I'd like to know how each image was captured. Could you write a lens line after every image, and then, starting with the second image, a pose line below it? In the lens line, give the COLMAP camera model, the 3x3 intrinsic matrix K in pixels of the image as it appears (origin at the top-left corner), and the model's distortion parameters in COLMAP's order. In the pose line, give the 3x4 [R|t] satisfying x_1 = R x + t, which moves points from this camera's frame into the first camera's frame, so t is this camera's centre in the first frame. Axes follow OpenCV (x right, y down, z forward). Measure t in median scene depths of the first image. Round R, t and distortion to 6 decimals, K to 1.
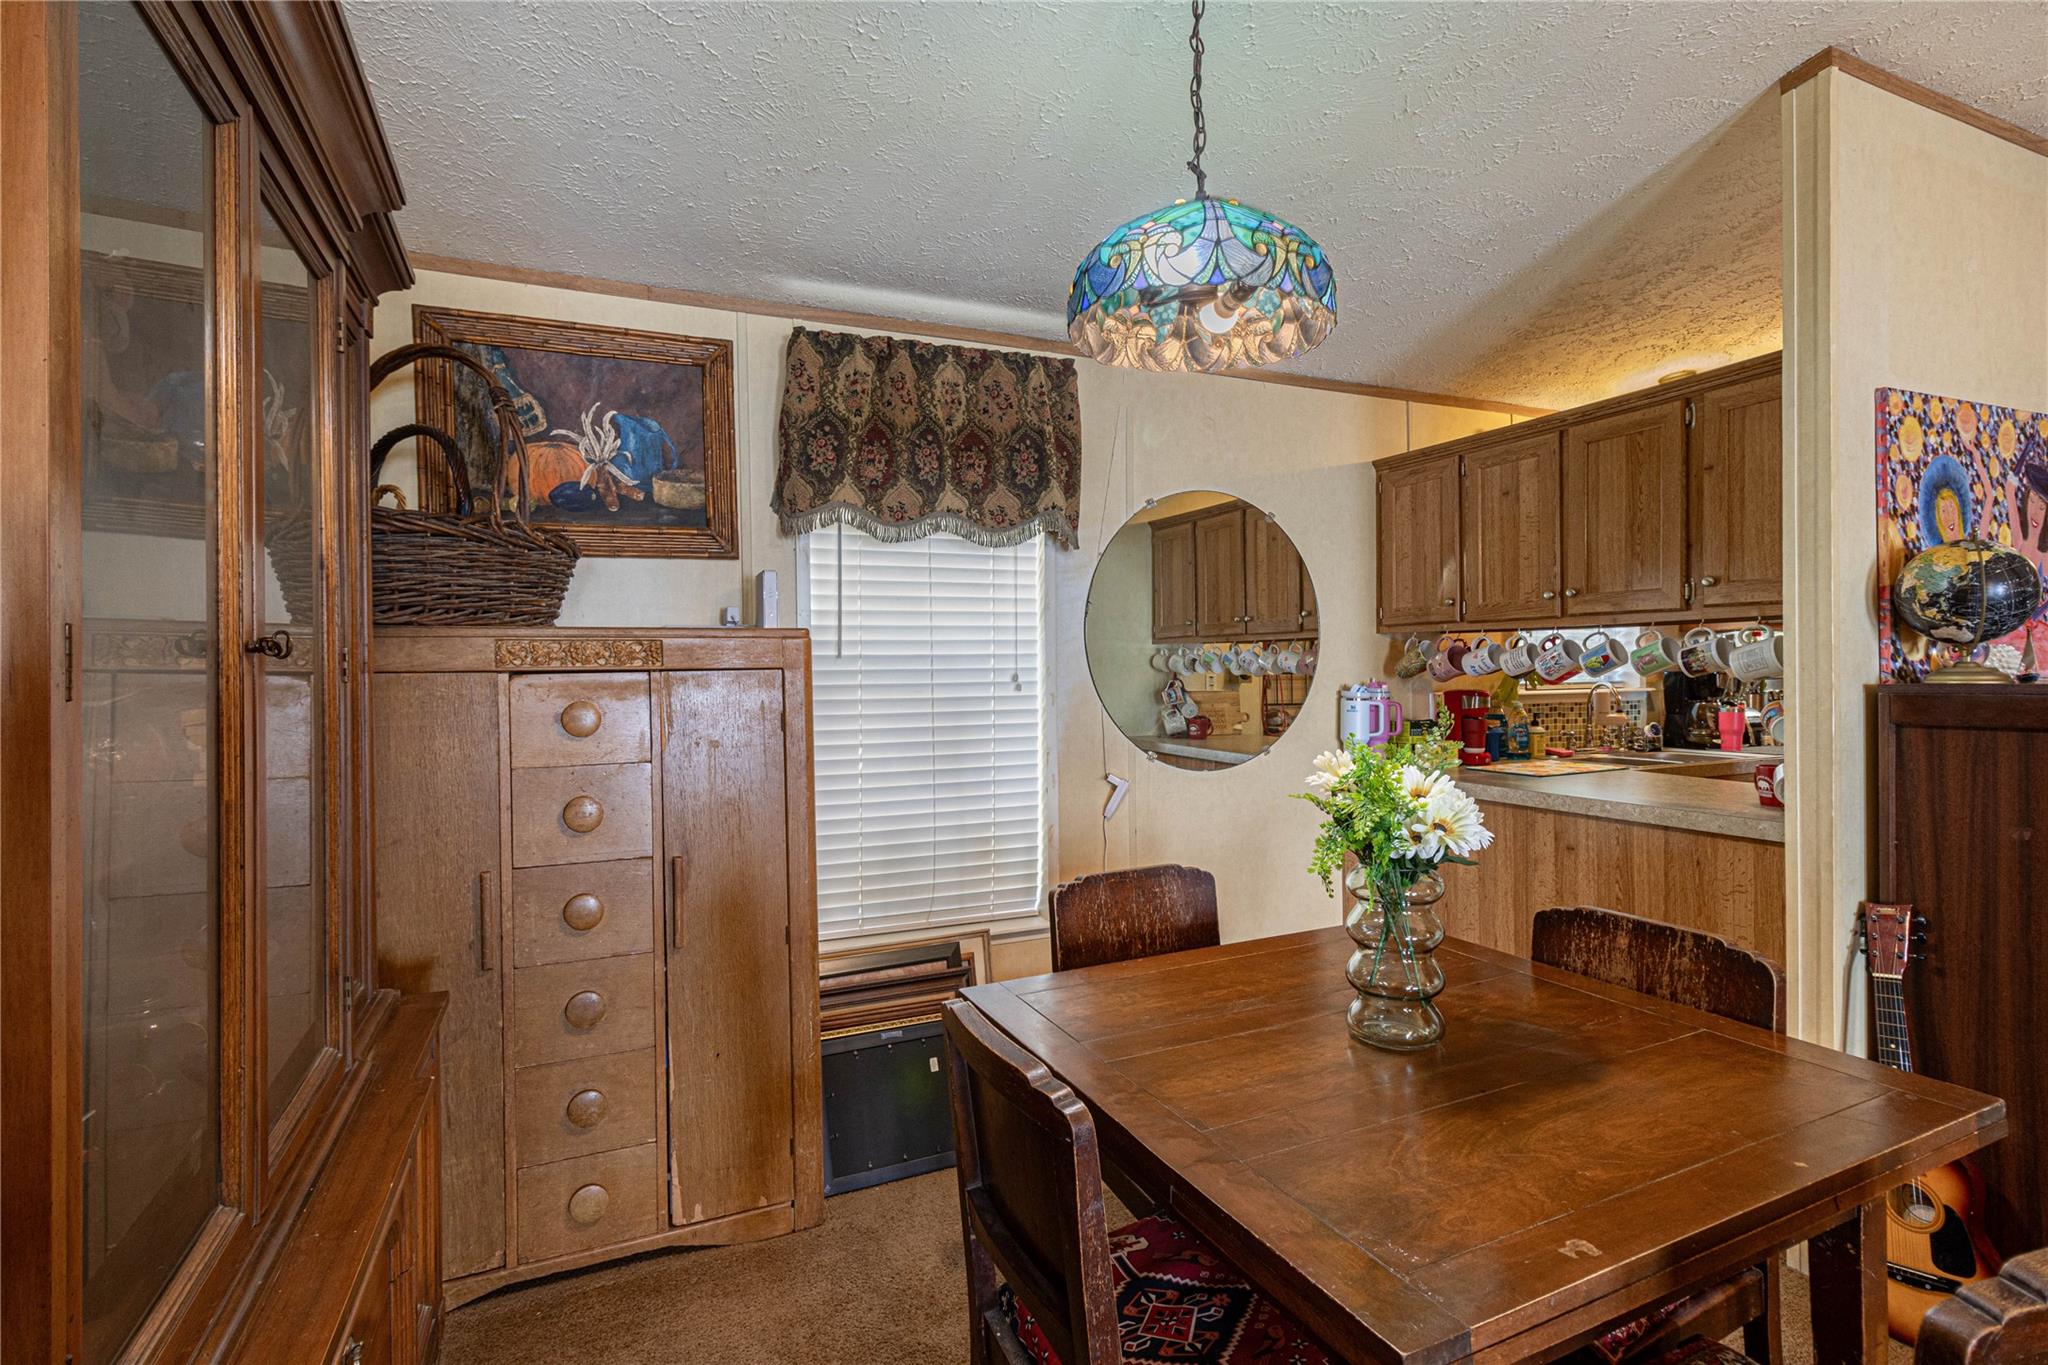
lens RADIAL K [[965.9, 0, 1024.4], [0, 965.9, 674.8], [0, 0, 1]] dist [-0.004127, 0.000235]
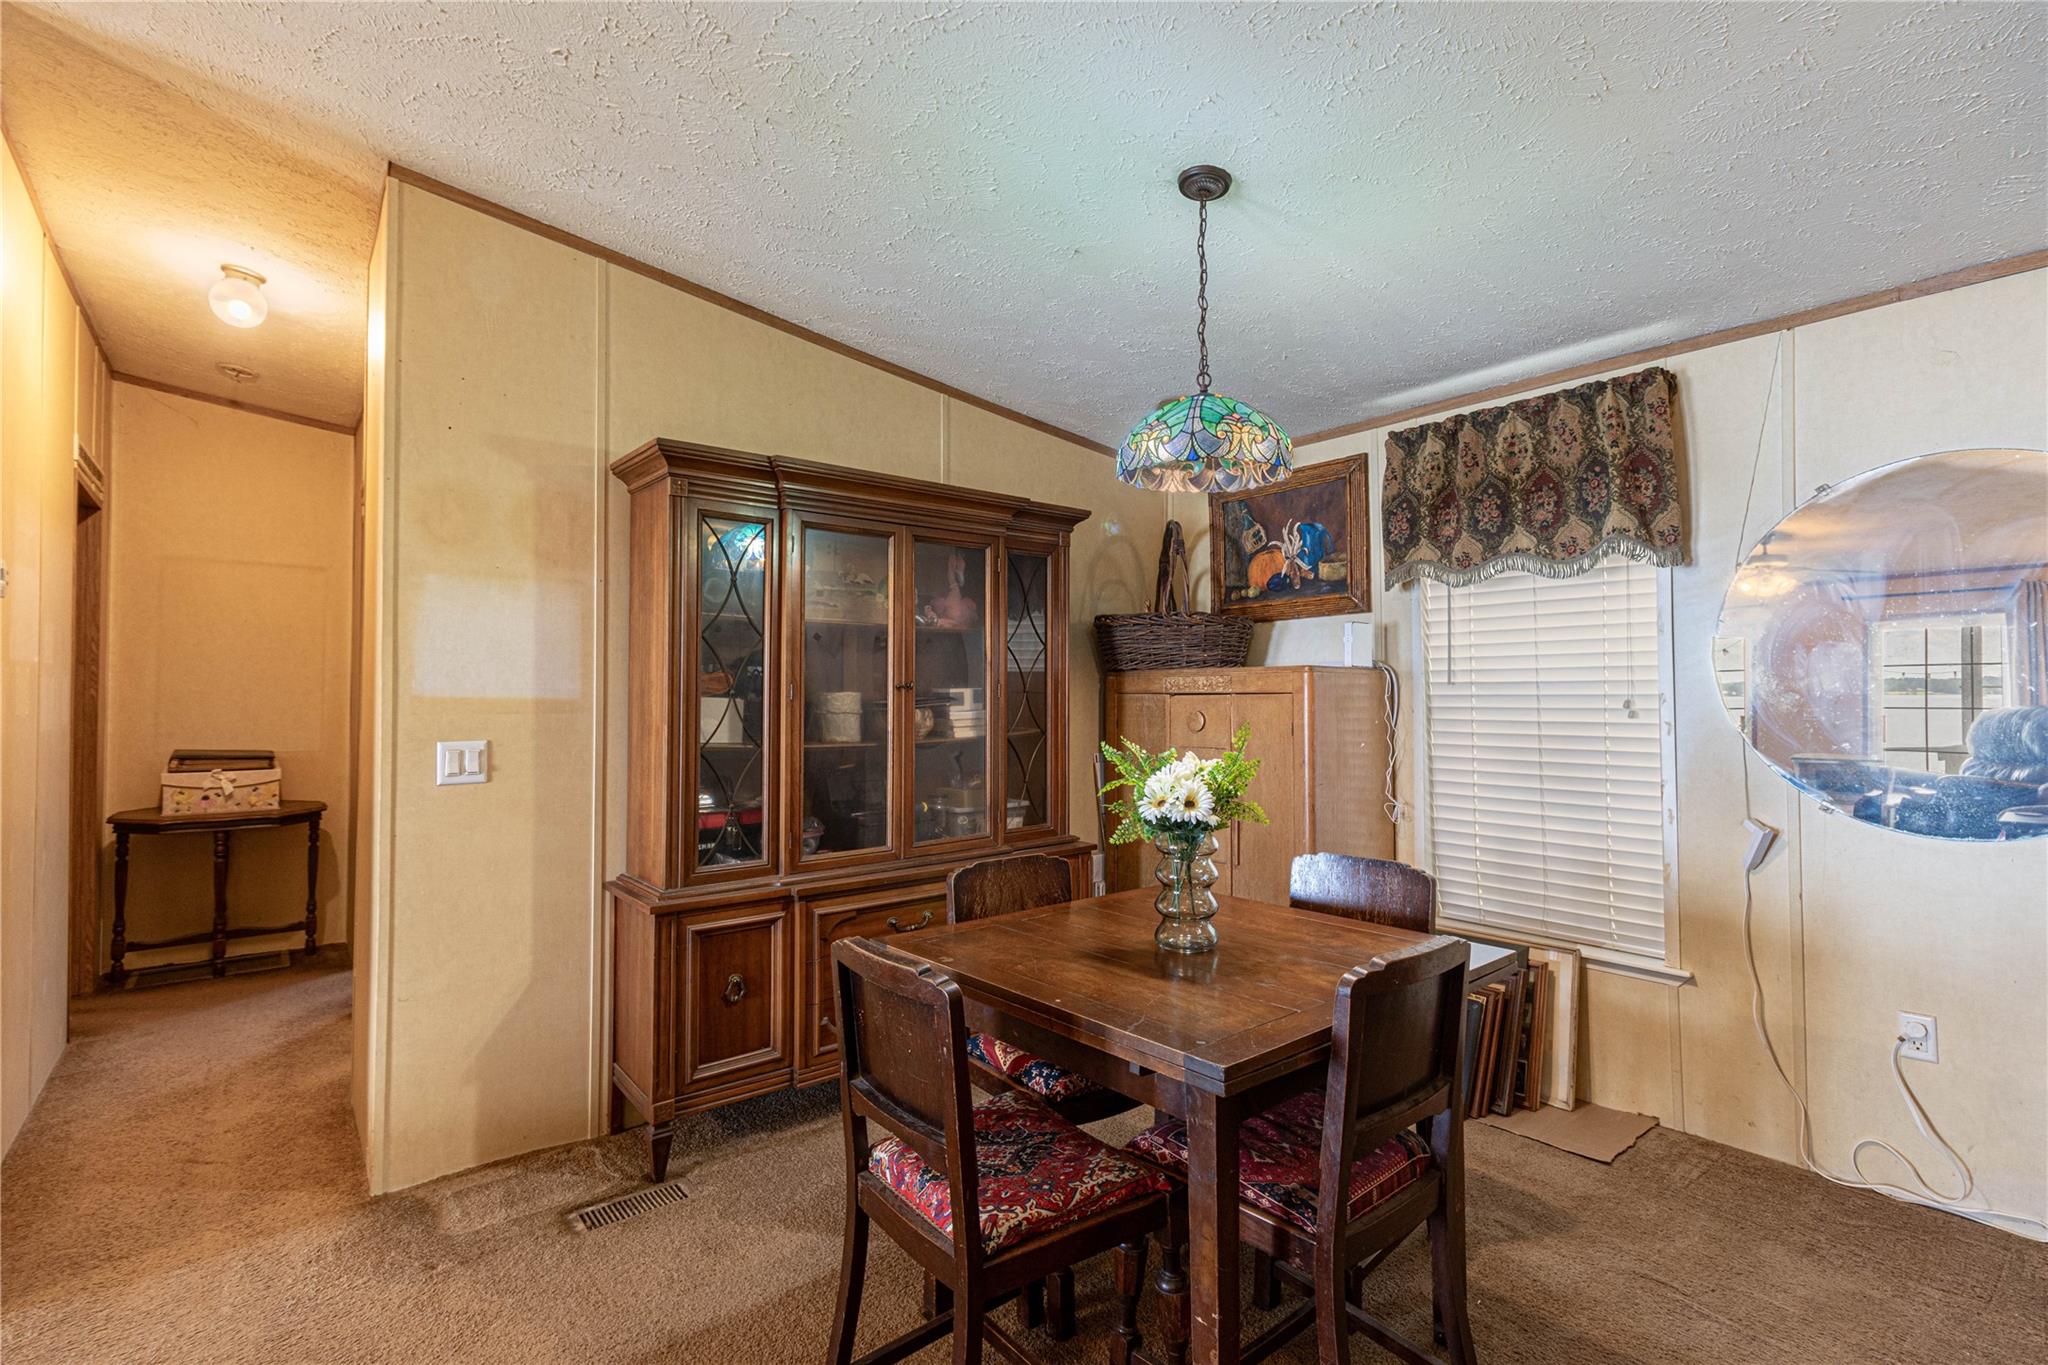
lens RADIAL K [[965.9, 0, 1039.4], [0, 965.9, 676.1], [0, 0, 1]] dist [-0.004127, 0.000235]
pose [[0.266680, -0.008579, -0.963747, 0.874856], [-0.010730, 0.999872, -0.011870, -0.008616], [0.963725, 0.013506, 0.266554, 0.192708]]
